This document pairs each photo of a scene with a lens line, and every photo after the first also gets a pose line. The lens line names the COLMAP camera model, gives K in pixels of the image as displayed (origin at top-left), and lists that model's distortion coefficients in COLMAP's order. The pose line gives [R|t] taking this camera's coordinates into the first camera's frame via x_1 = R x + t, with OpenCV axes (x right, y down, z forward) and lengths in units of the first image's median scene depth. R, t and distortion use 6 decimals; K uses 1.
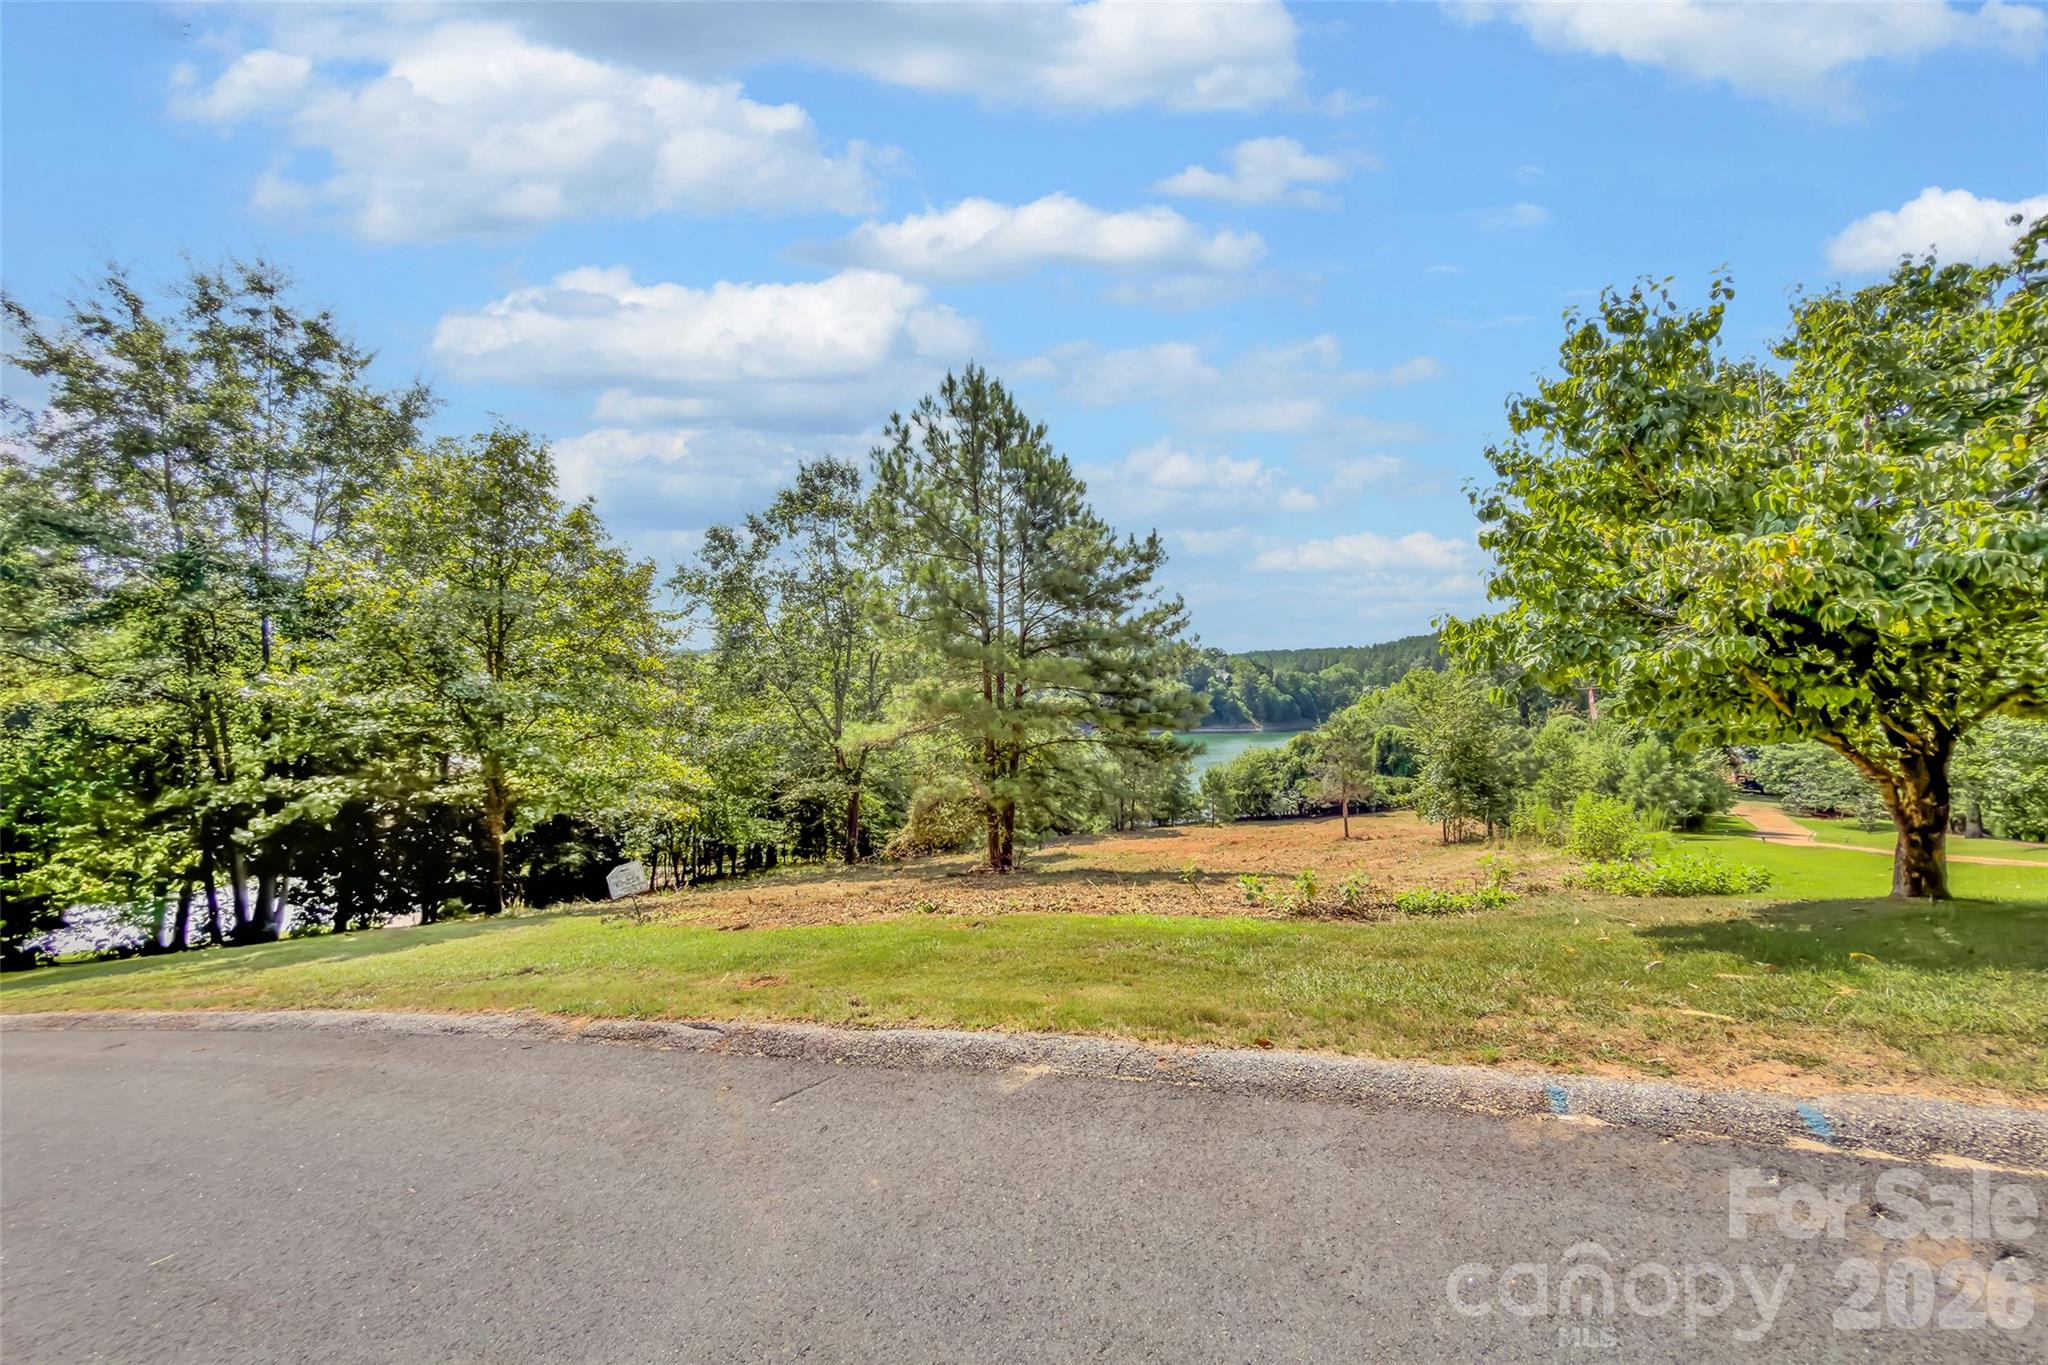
lens RADIAL K [[839.2, 0, 1024.0], [0, 839.2, 682.5], [0, 0, 1]] dist [0.000982, 0.000082]
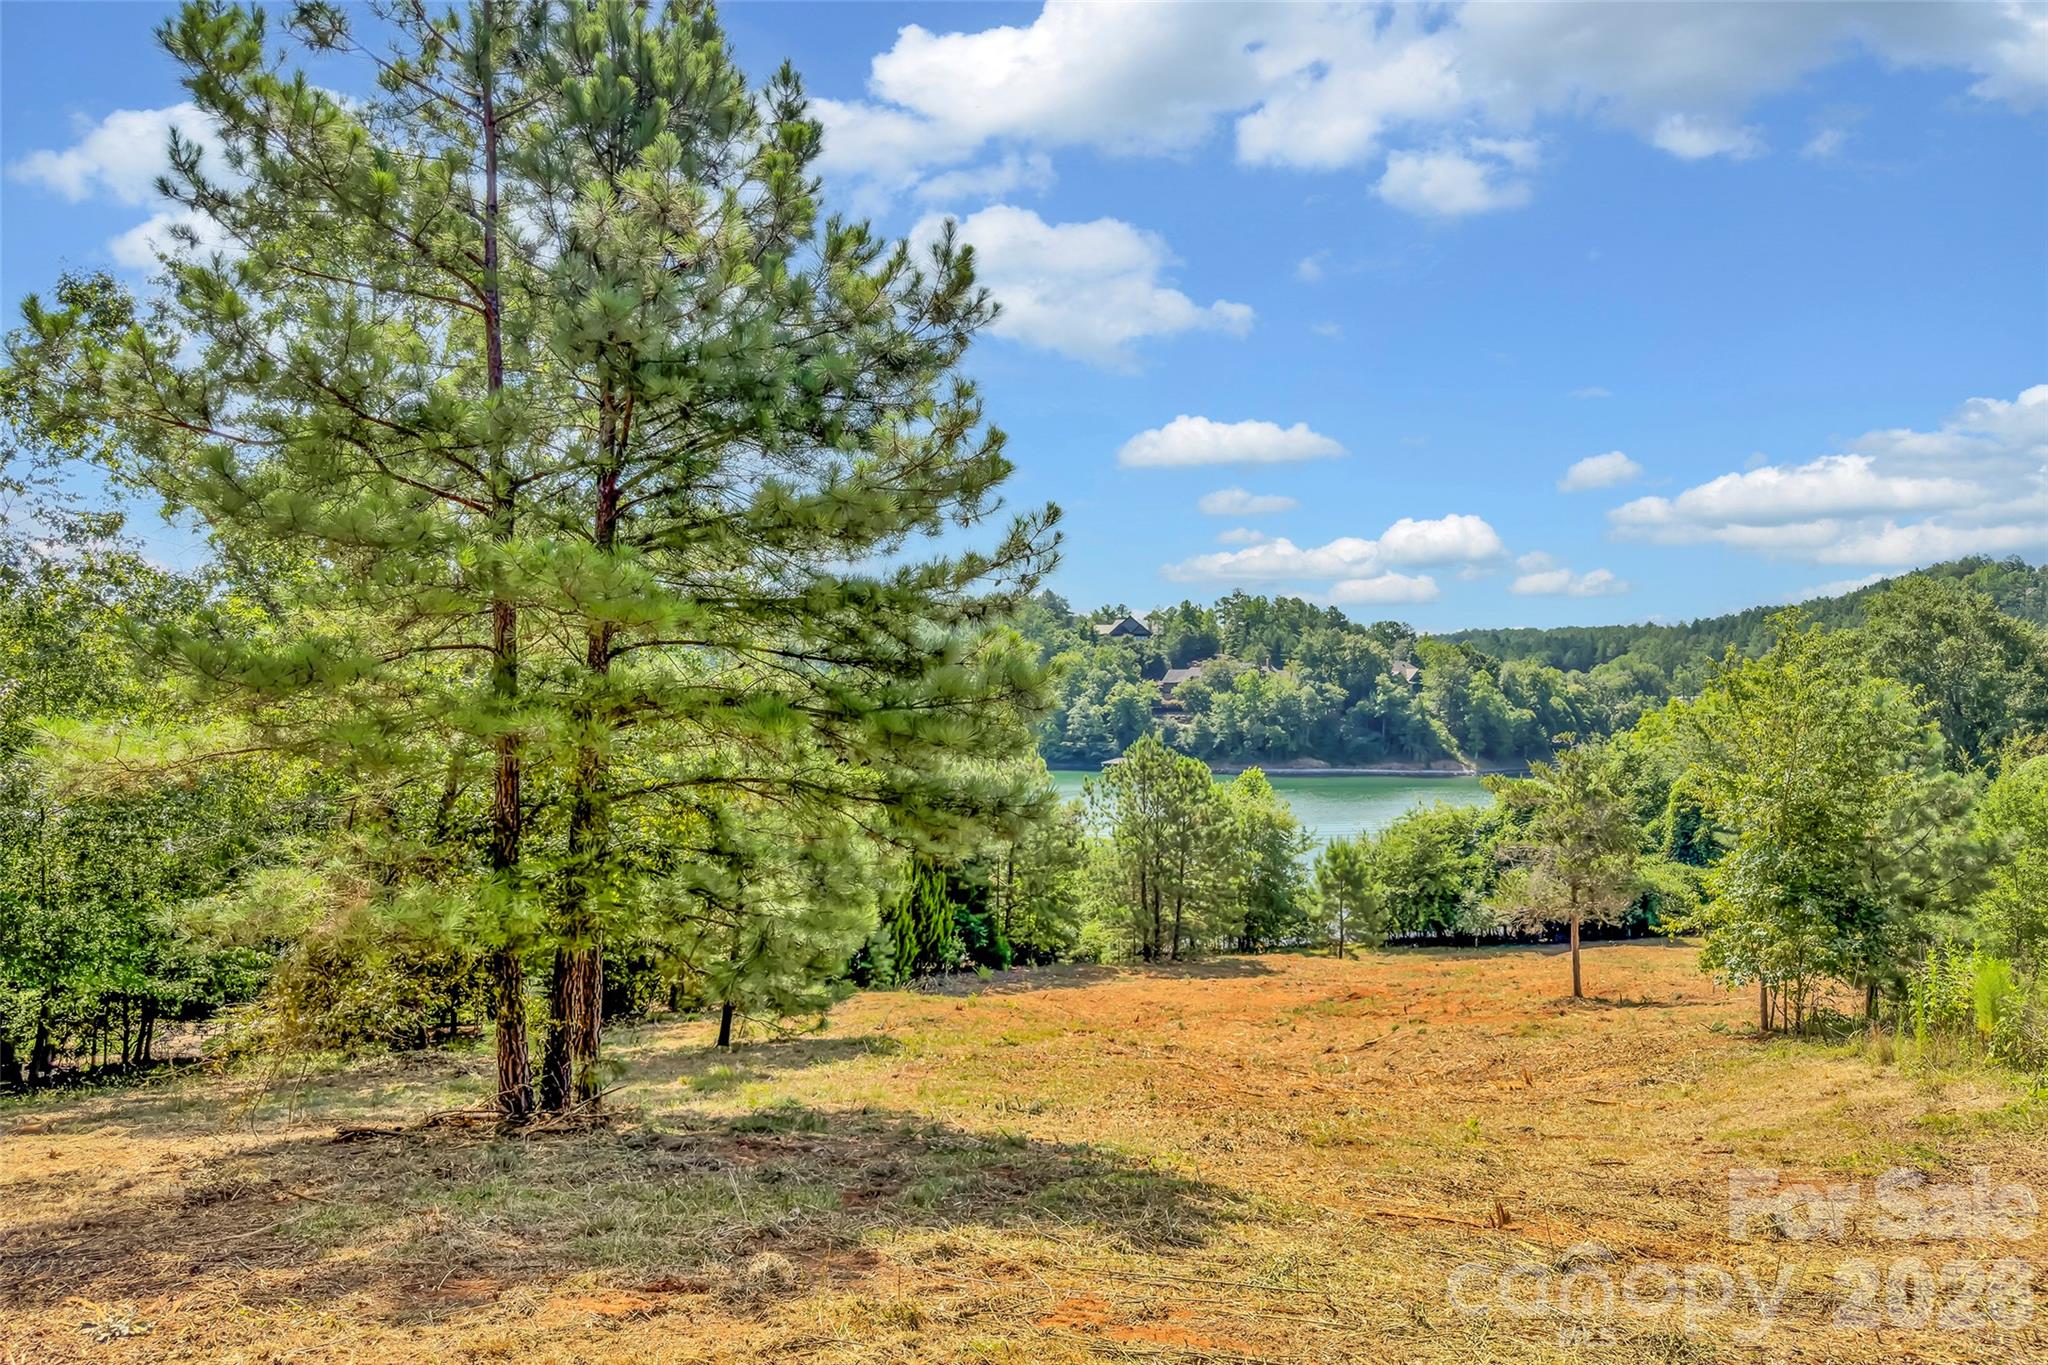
lens RADIAL K [[1393.3, 0, 1024.0], [0, 1393.3, 682.5], [0, 0, 1]] dist [0.002703, -0.034650]
pose [[0.997698, 0.018692, -0.065188, 0.080645], [-0.018875, 0.999819, -0.002190, 0.008800], [0.065135, 0.003416, 0.997871, 0.125915]]
